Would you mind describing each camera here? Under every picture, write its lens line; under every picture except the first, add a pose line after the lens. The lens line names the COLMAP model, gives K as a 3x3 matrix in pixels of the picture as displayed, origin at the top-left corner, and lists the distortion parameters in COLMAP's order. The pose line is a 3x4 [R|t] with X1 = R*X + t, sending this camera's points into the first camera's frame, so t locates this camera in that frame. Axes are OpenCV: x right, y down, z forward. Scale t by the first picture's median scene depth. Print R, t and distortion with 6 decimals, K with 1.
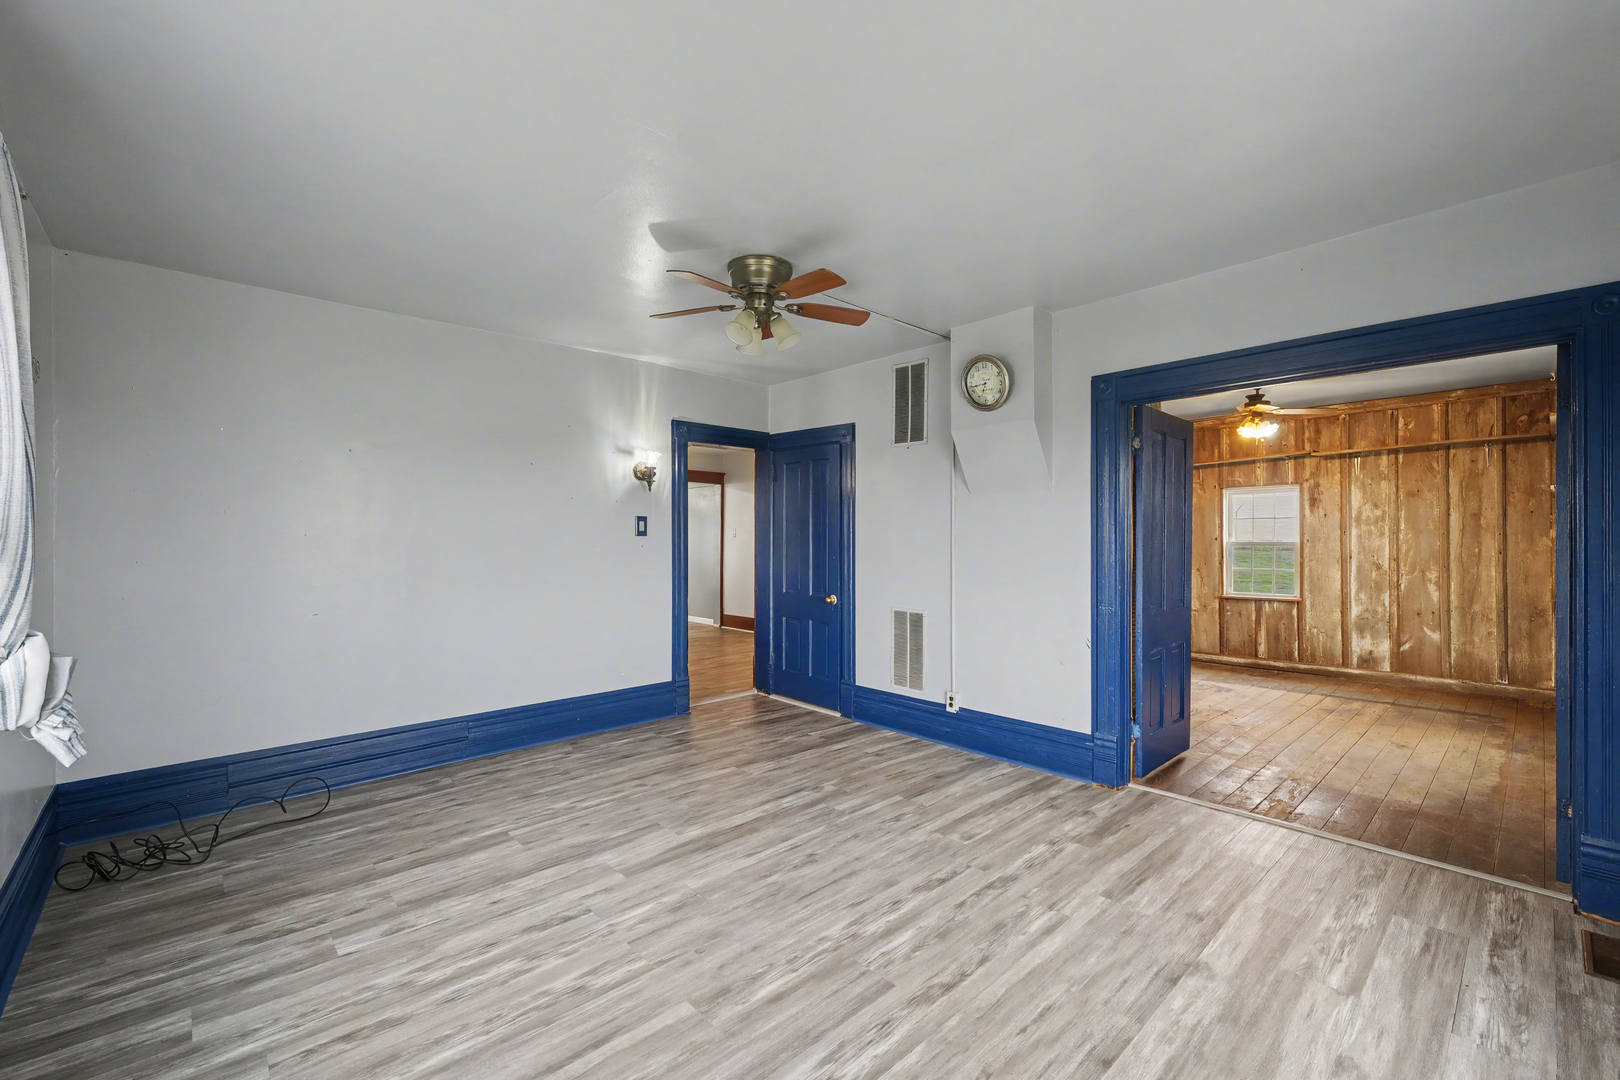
lens RADIAL K [[674.3, 0, 803.4], [0, 674.3, 540.9], [0, 0, 1]] dist [-0.001524, 0.000123]
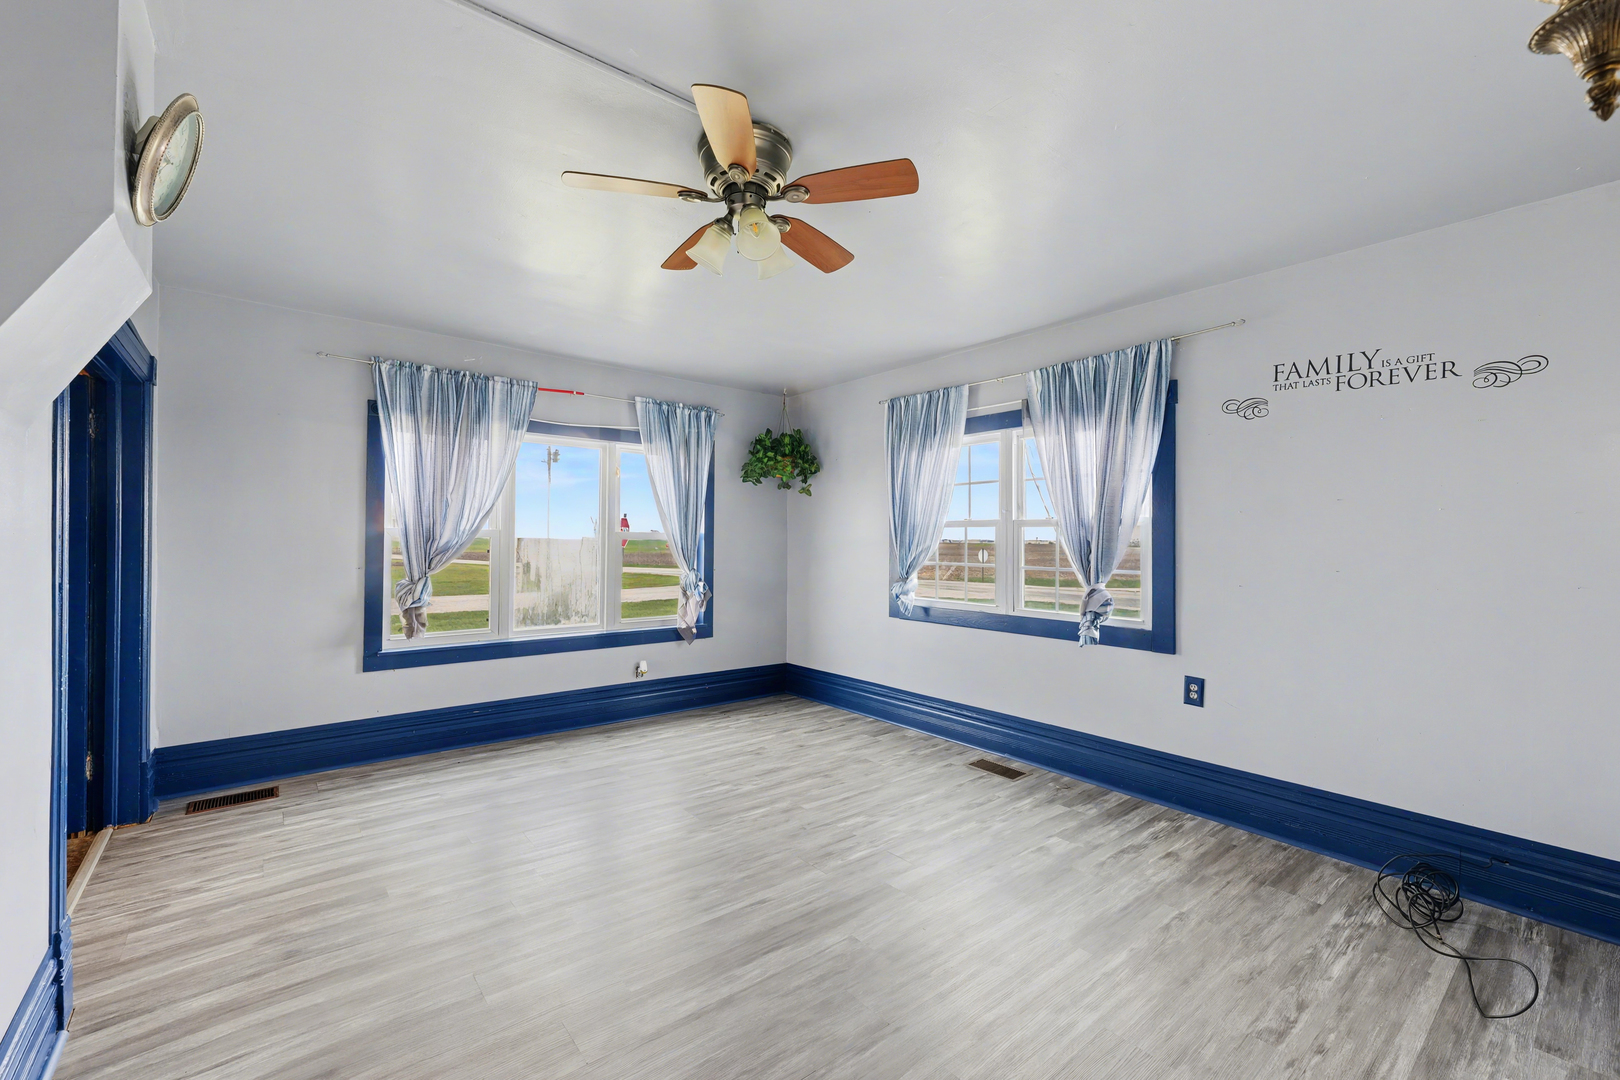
lens RADIAL K [[674.3, 0, 818.6], [0, 674.3, 533.2], [0, 0, 1]] dist [-0.001524, 0.000123]
pose [[-0.999030, -0.004613, 0.043796, -0.205321], [-0.004895, 0.999968, -0.006321, -0.013686], [-0.043765, -0.006529, -0.999021, 2.032619]]
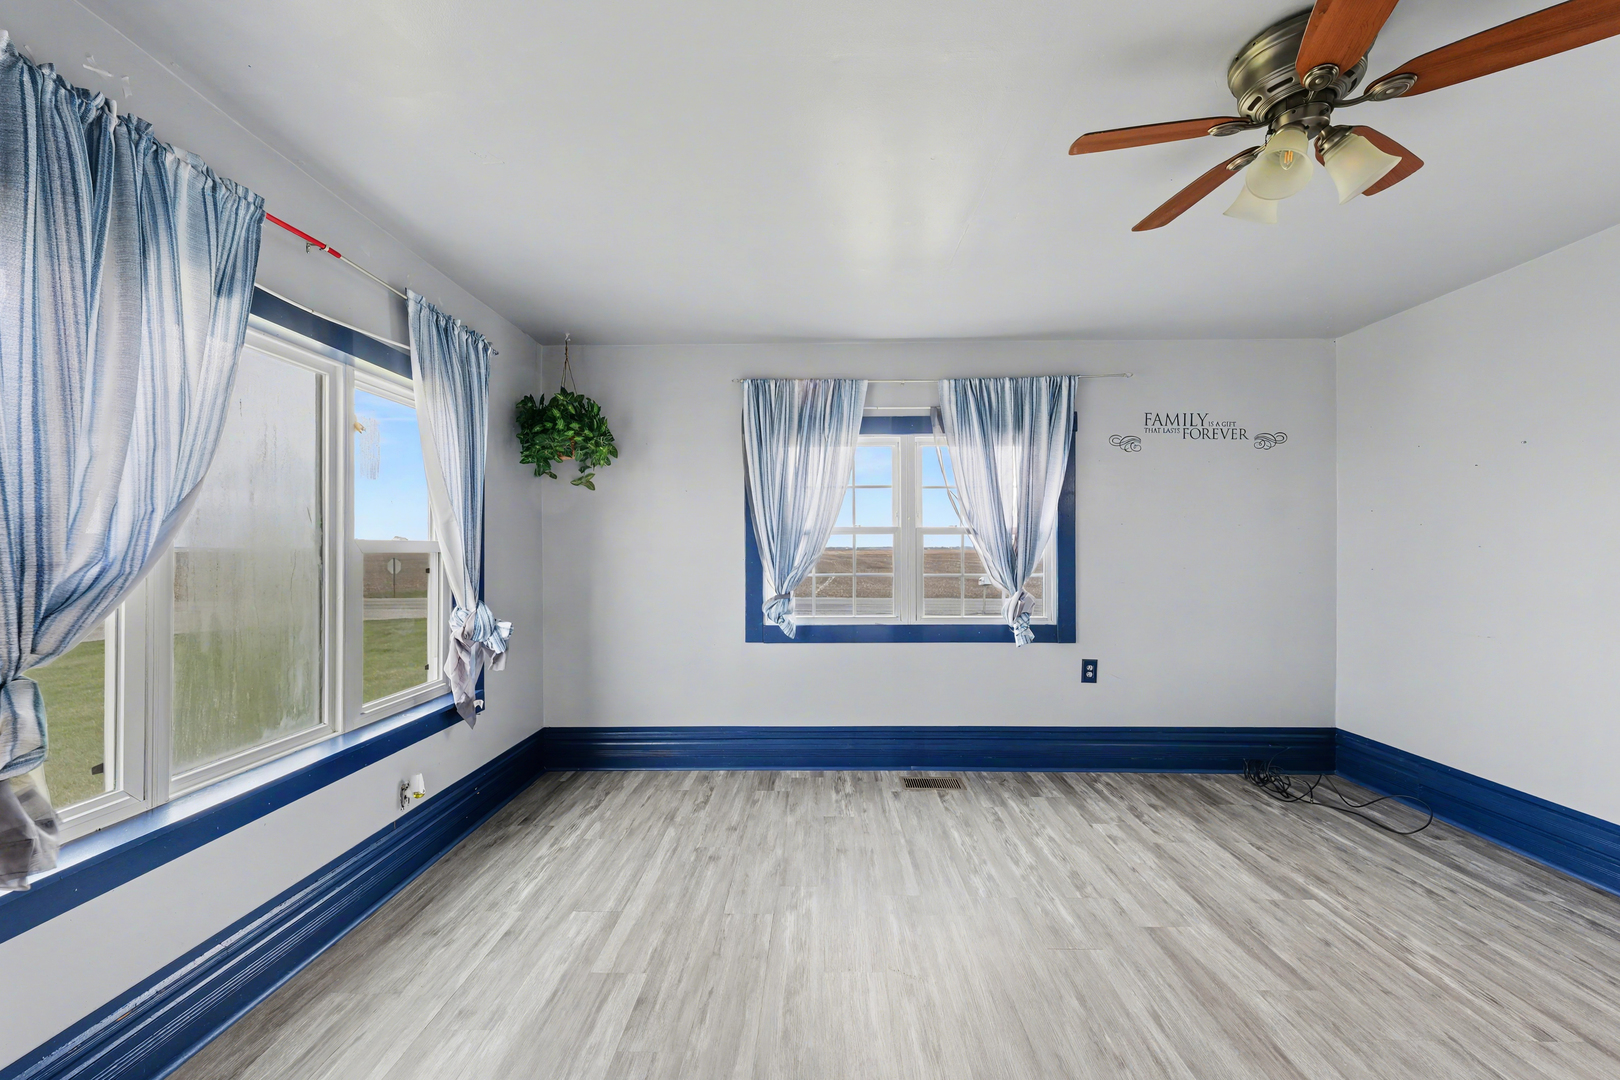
lens RADIAL K [[674.3, 0, 811.6], [0, 674.3, 544.1], [0, 0, 1]] dist [-0.001524, 0.000123]
pose [[-0.683965, 0.000749, -0.729514, 0.715545], [0.002087, 0.999997, -0.000930, -0.017488], [0.729511, -0.002159, -0.683965, 1.312592]]
